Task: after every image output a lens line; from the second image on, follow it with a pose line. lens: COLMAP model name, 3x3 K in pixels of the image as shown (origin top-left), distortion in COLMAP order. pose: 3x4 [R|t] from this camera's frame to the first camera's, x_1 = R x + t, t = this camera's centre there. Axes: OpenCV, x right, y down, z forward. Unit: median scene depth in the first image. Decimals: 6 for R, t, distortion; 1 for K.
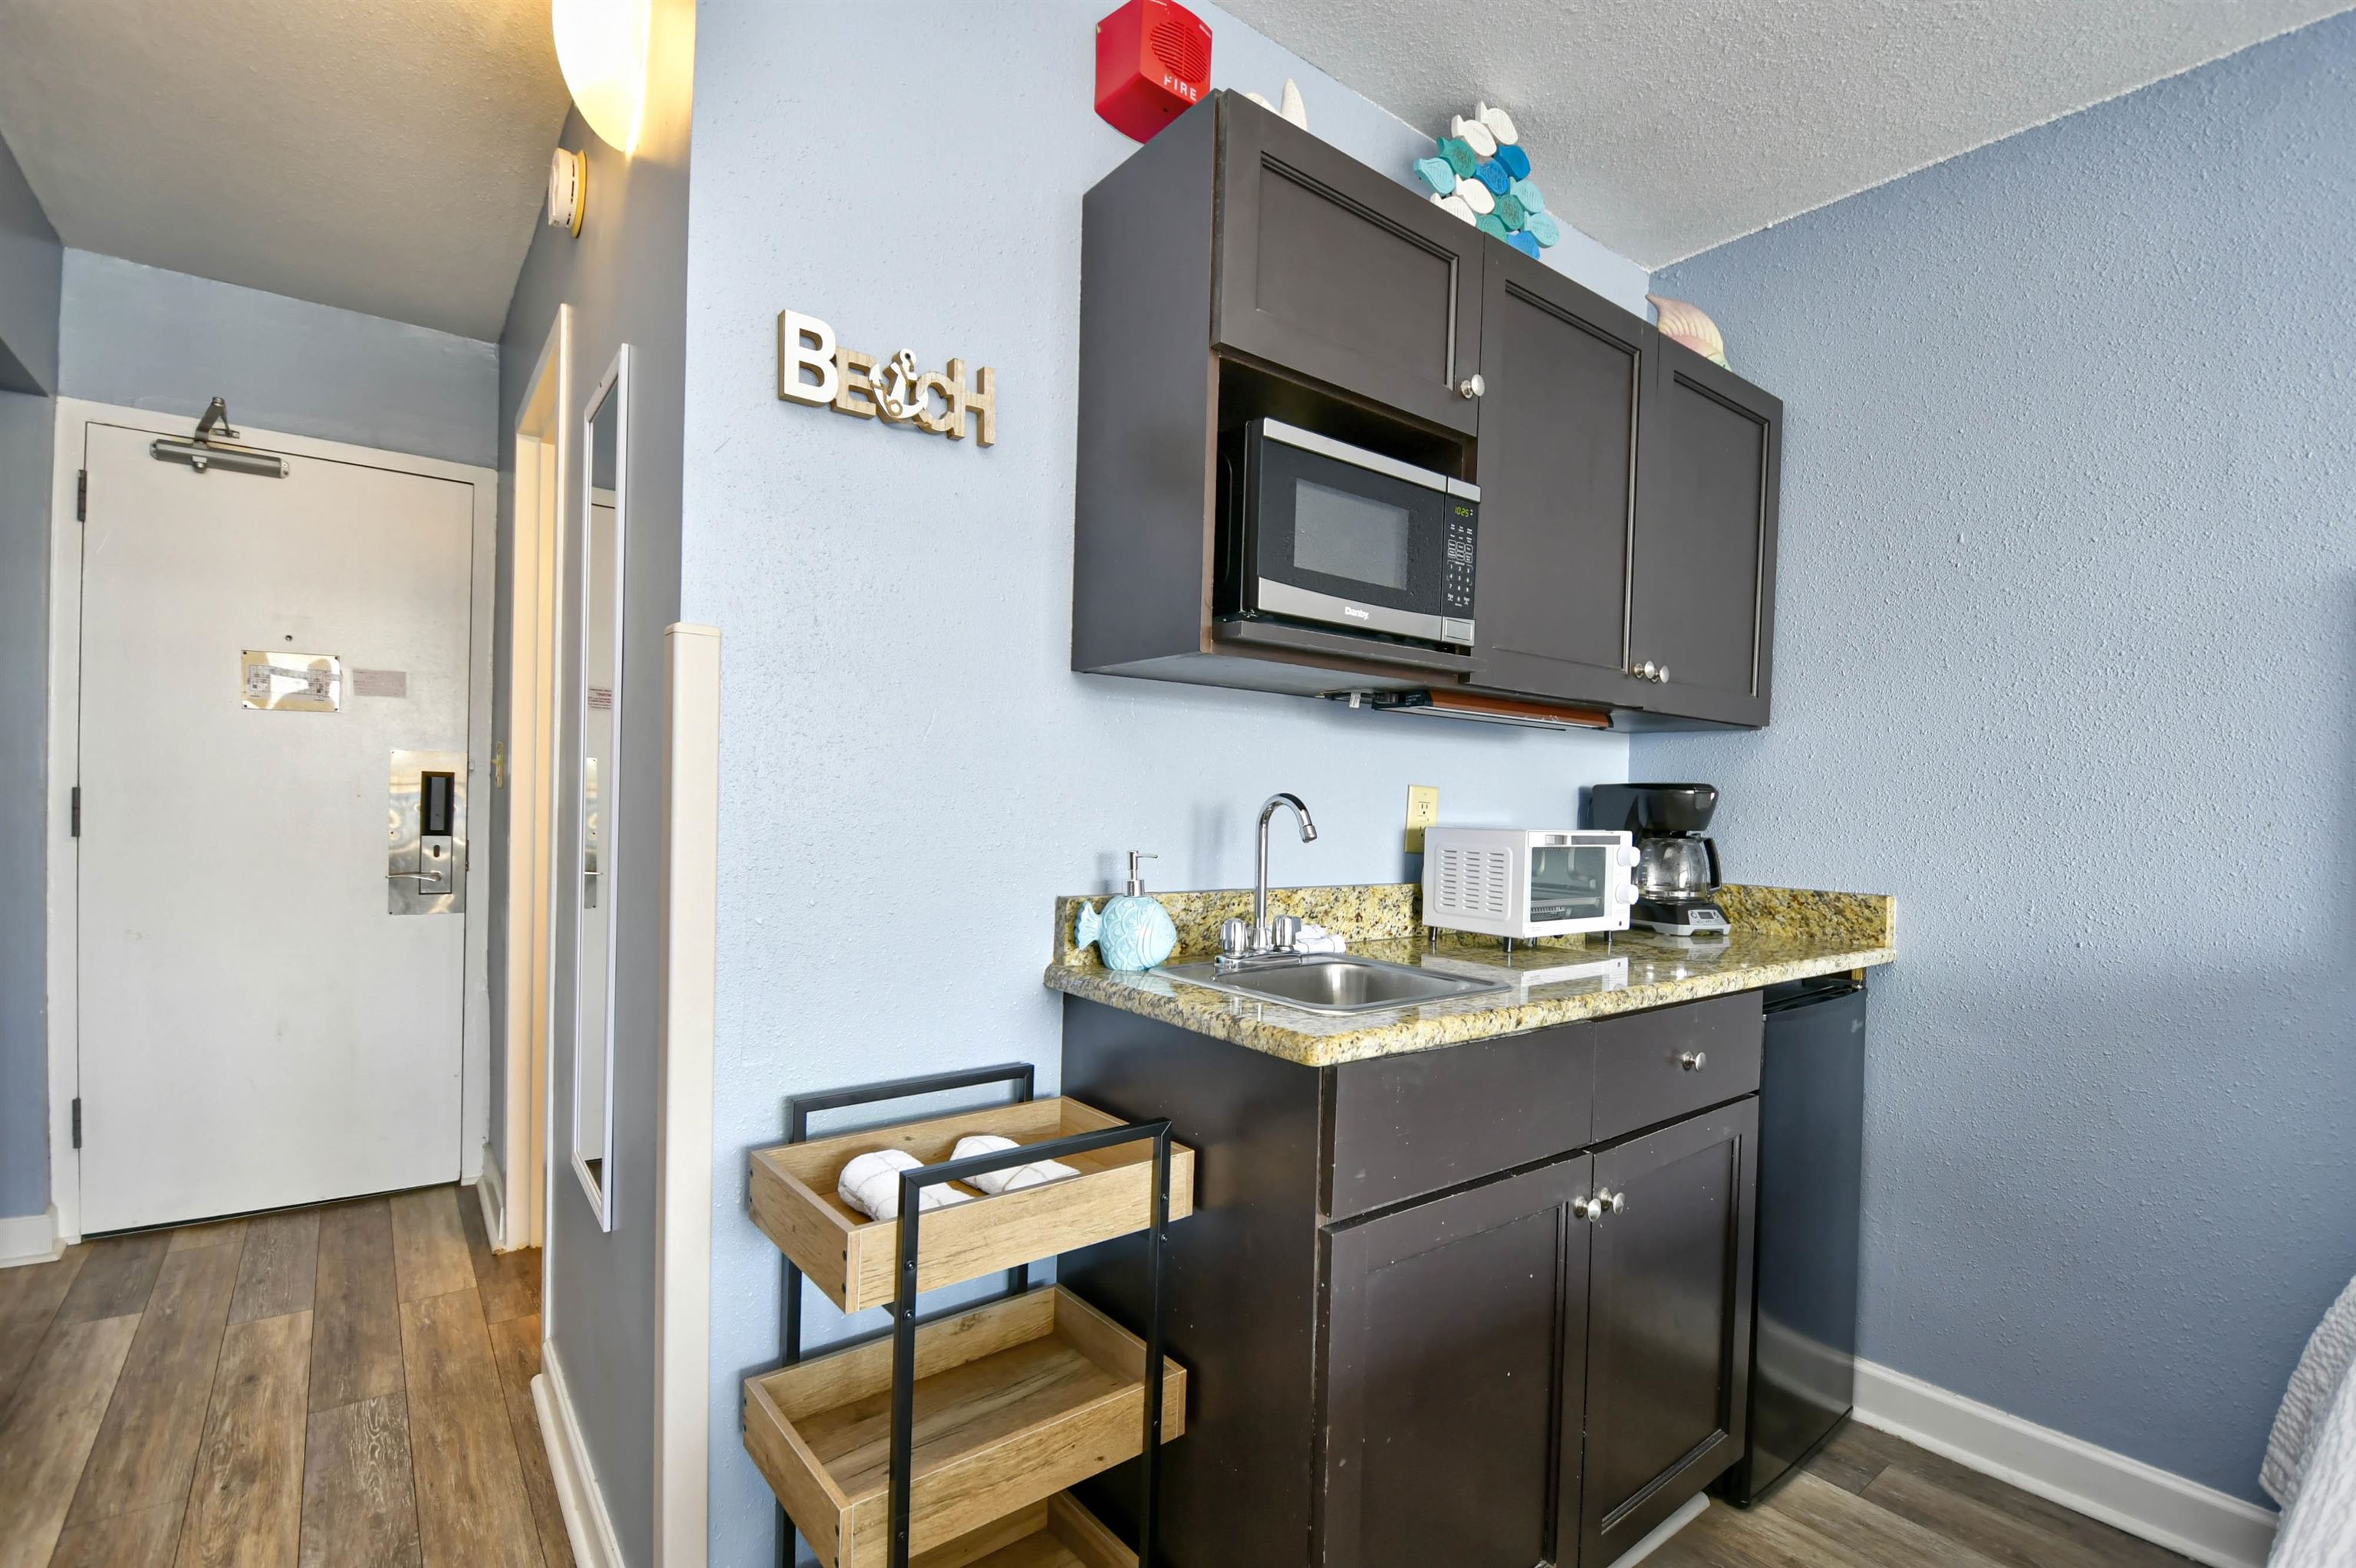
lens RADIAL K [[1052.6, 0, 1176.7], [0, 1052.6, 821.0], [0, 0, 1]] dist [0.011028, -0.016173]
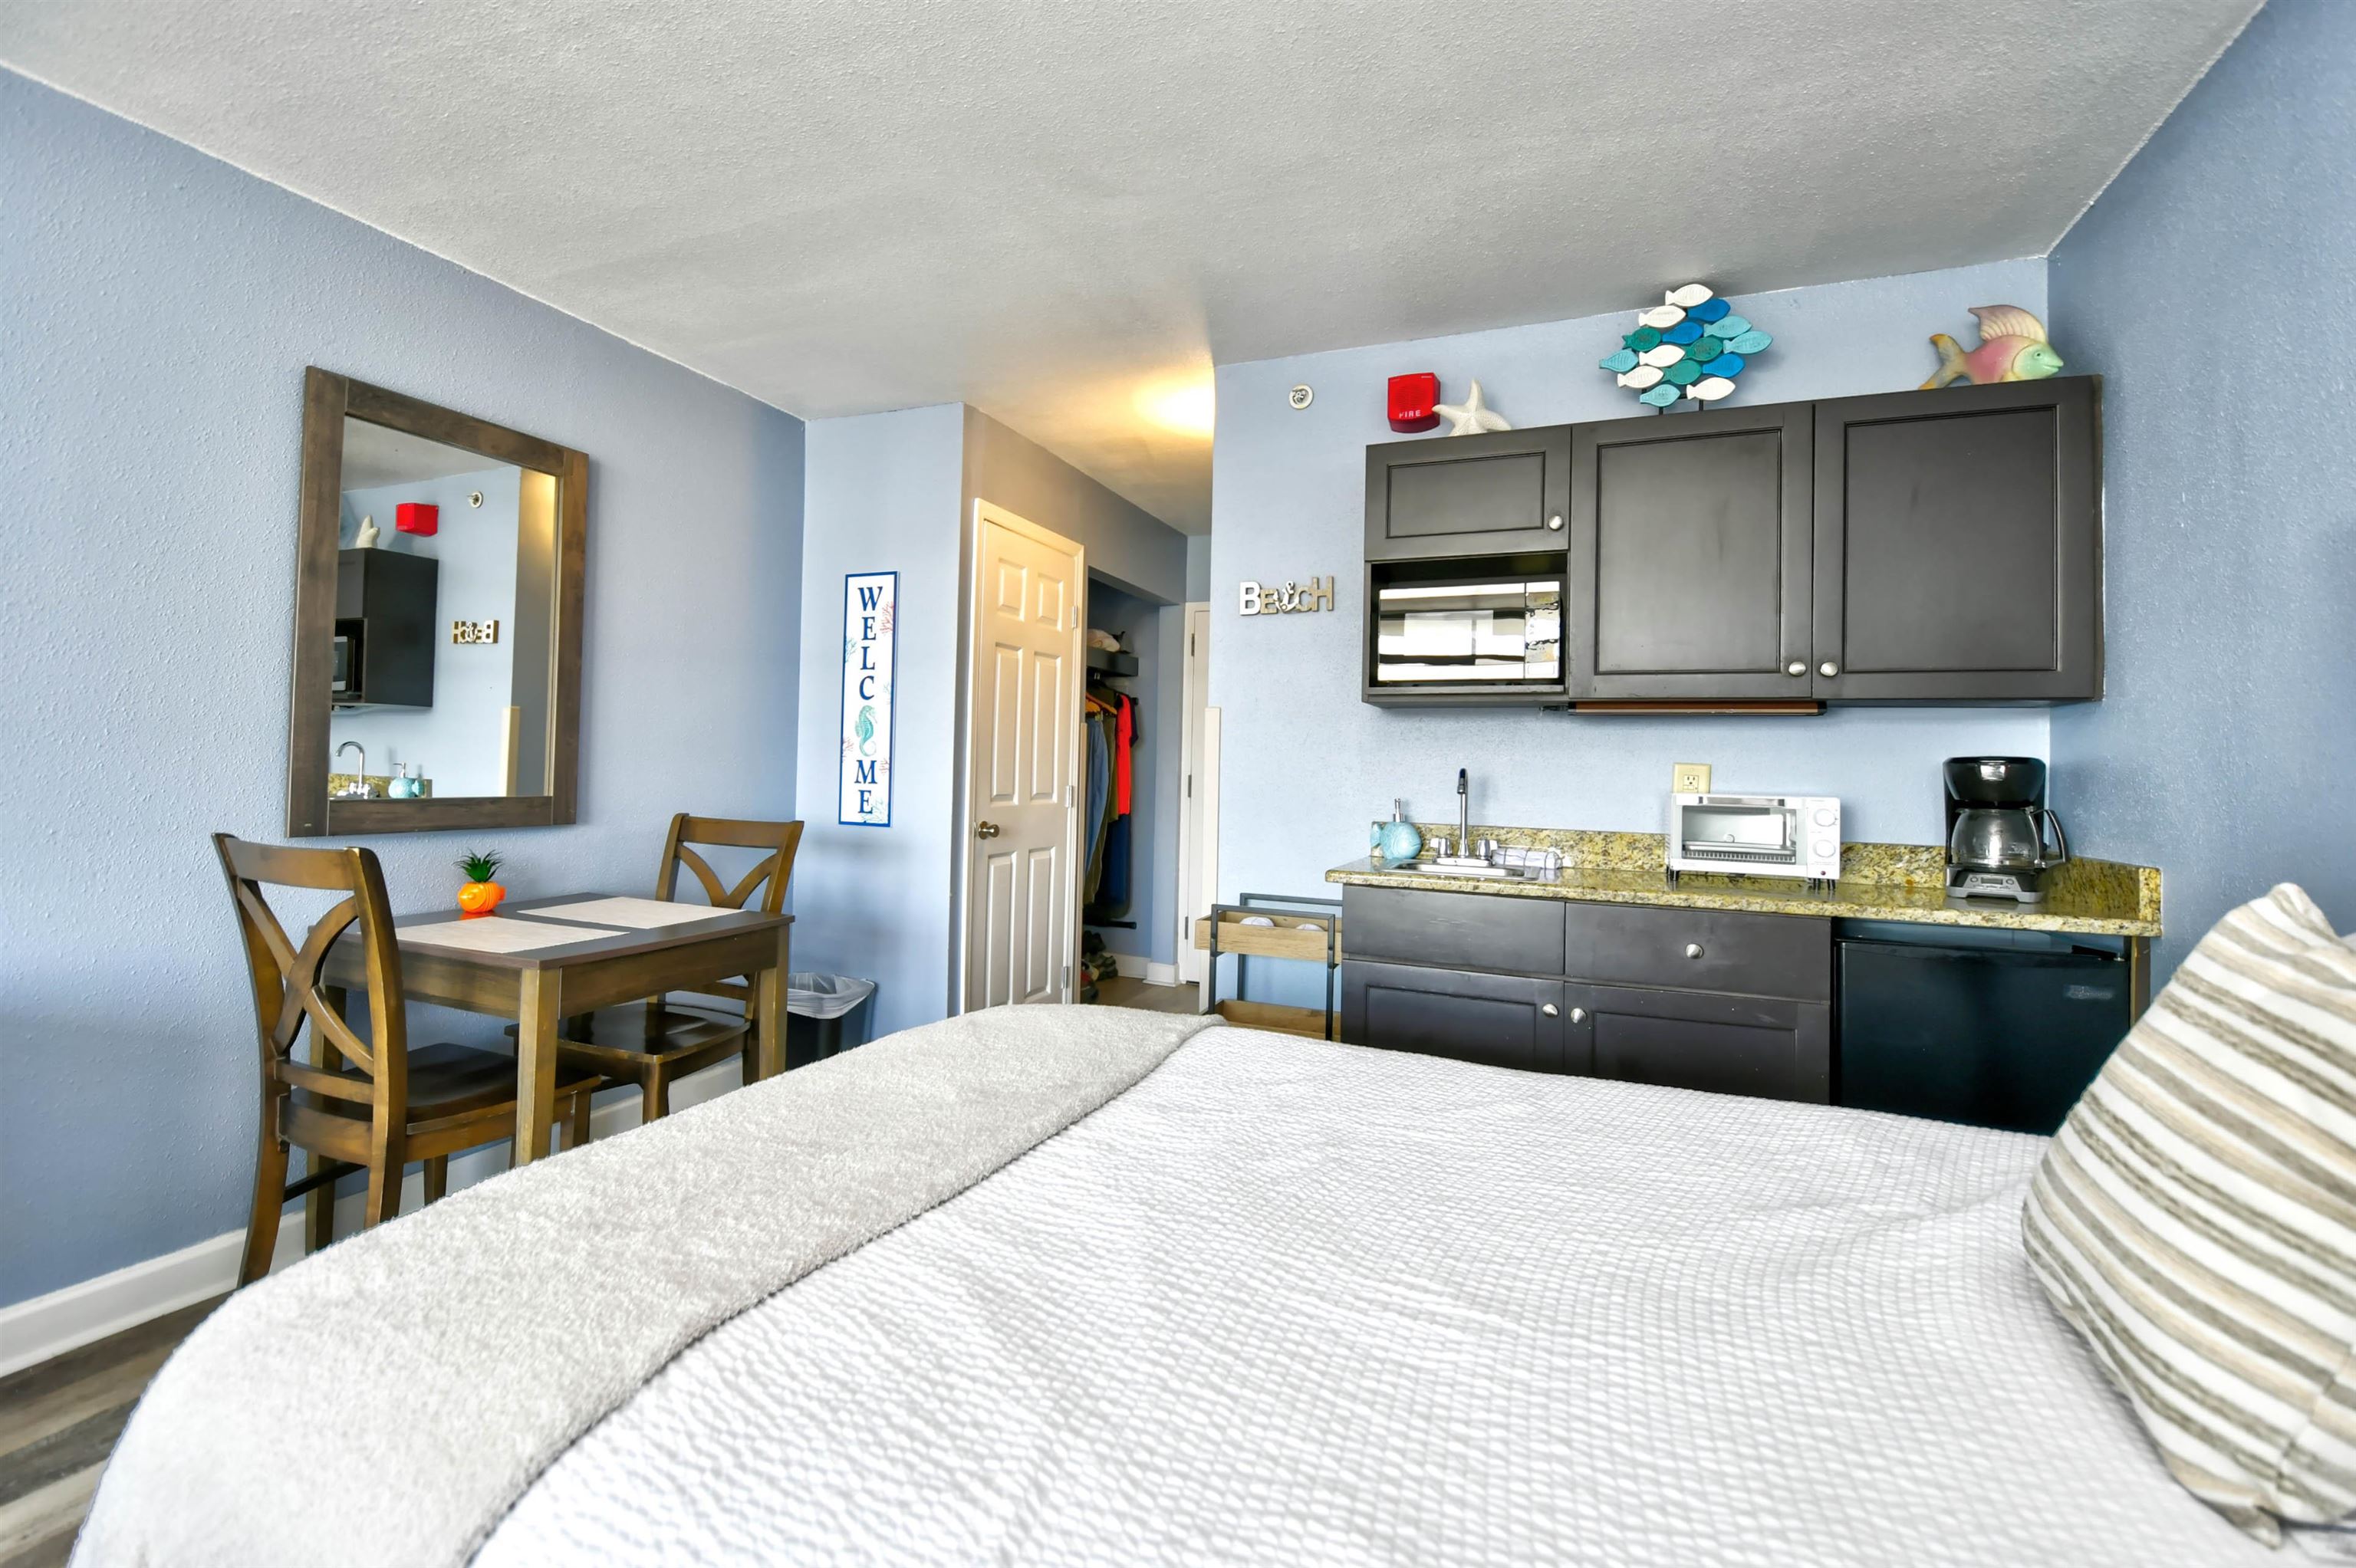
lens RADIAL K [[1070.9, 0, 1087.8], [0, 1070.9, 740.9], [0, 0, 1]] dist [0.001126, -0.008021]
pose [[0.464485, -0.036677, -0.884821, 1.163762], [-0.028213, 0.998022, -0.056180, 0.039273], [0.885131, 0.051058, 0.462532, -0.343082]]
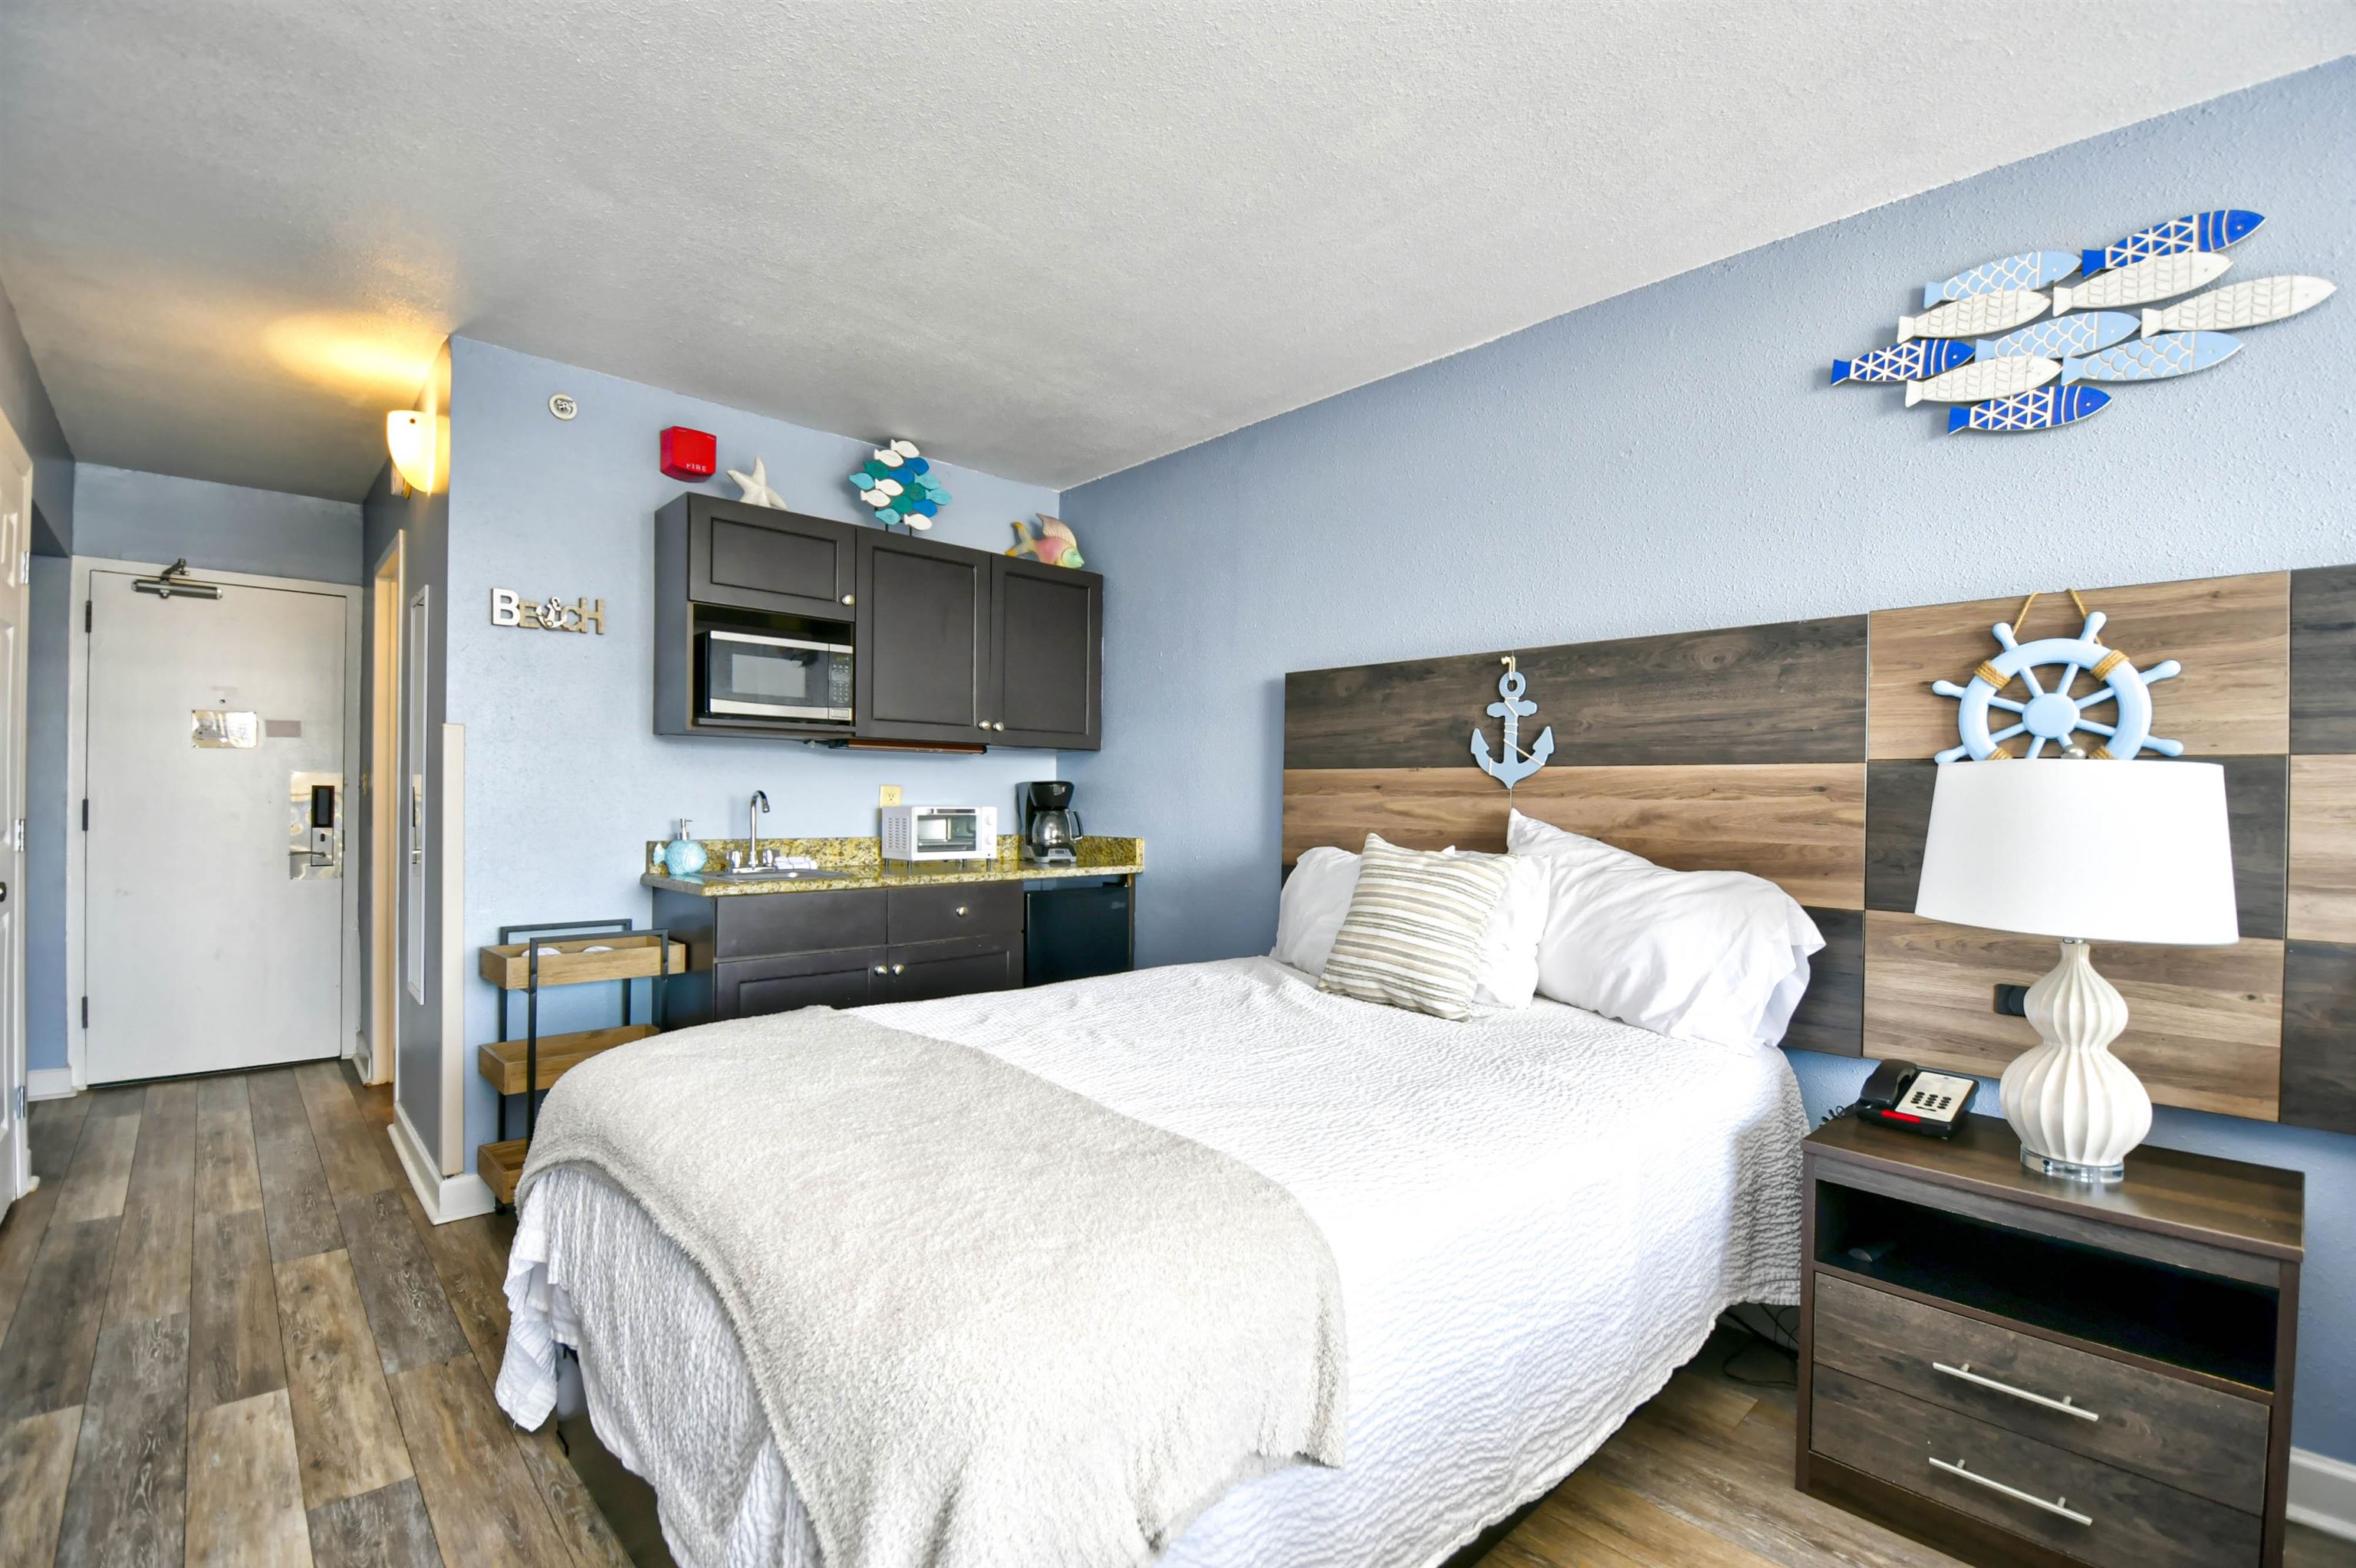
lens RADIAL K [[1032.0, 0, 1187.7], [0, 1032.0, 800.2], [0, 0, 1]] dist [0.003084, -0.015251]
pose [[0.994452, -0.018054, 0.103632, 0.608444], [0.019824, 0.999674, -0.016072, 0.035870], [-0.103308, 0.018037, 0.994486, -0.946480]]
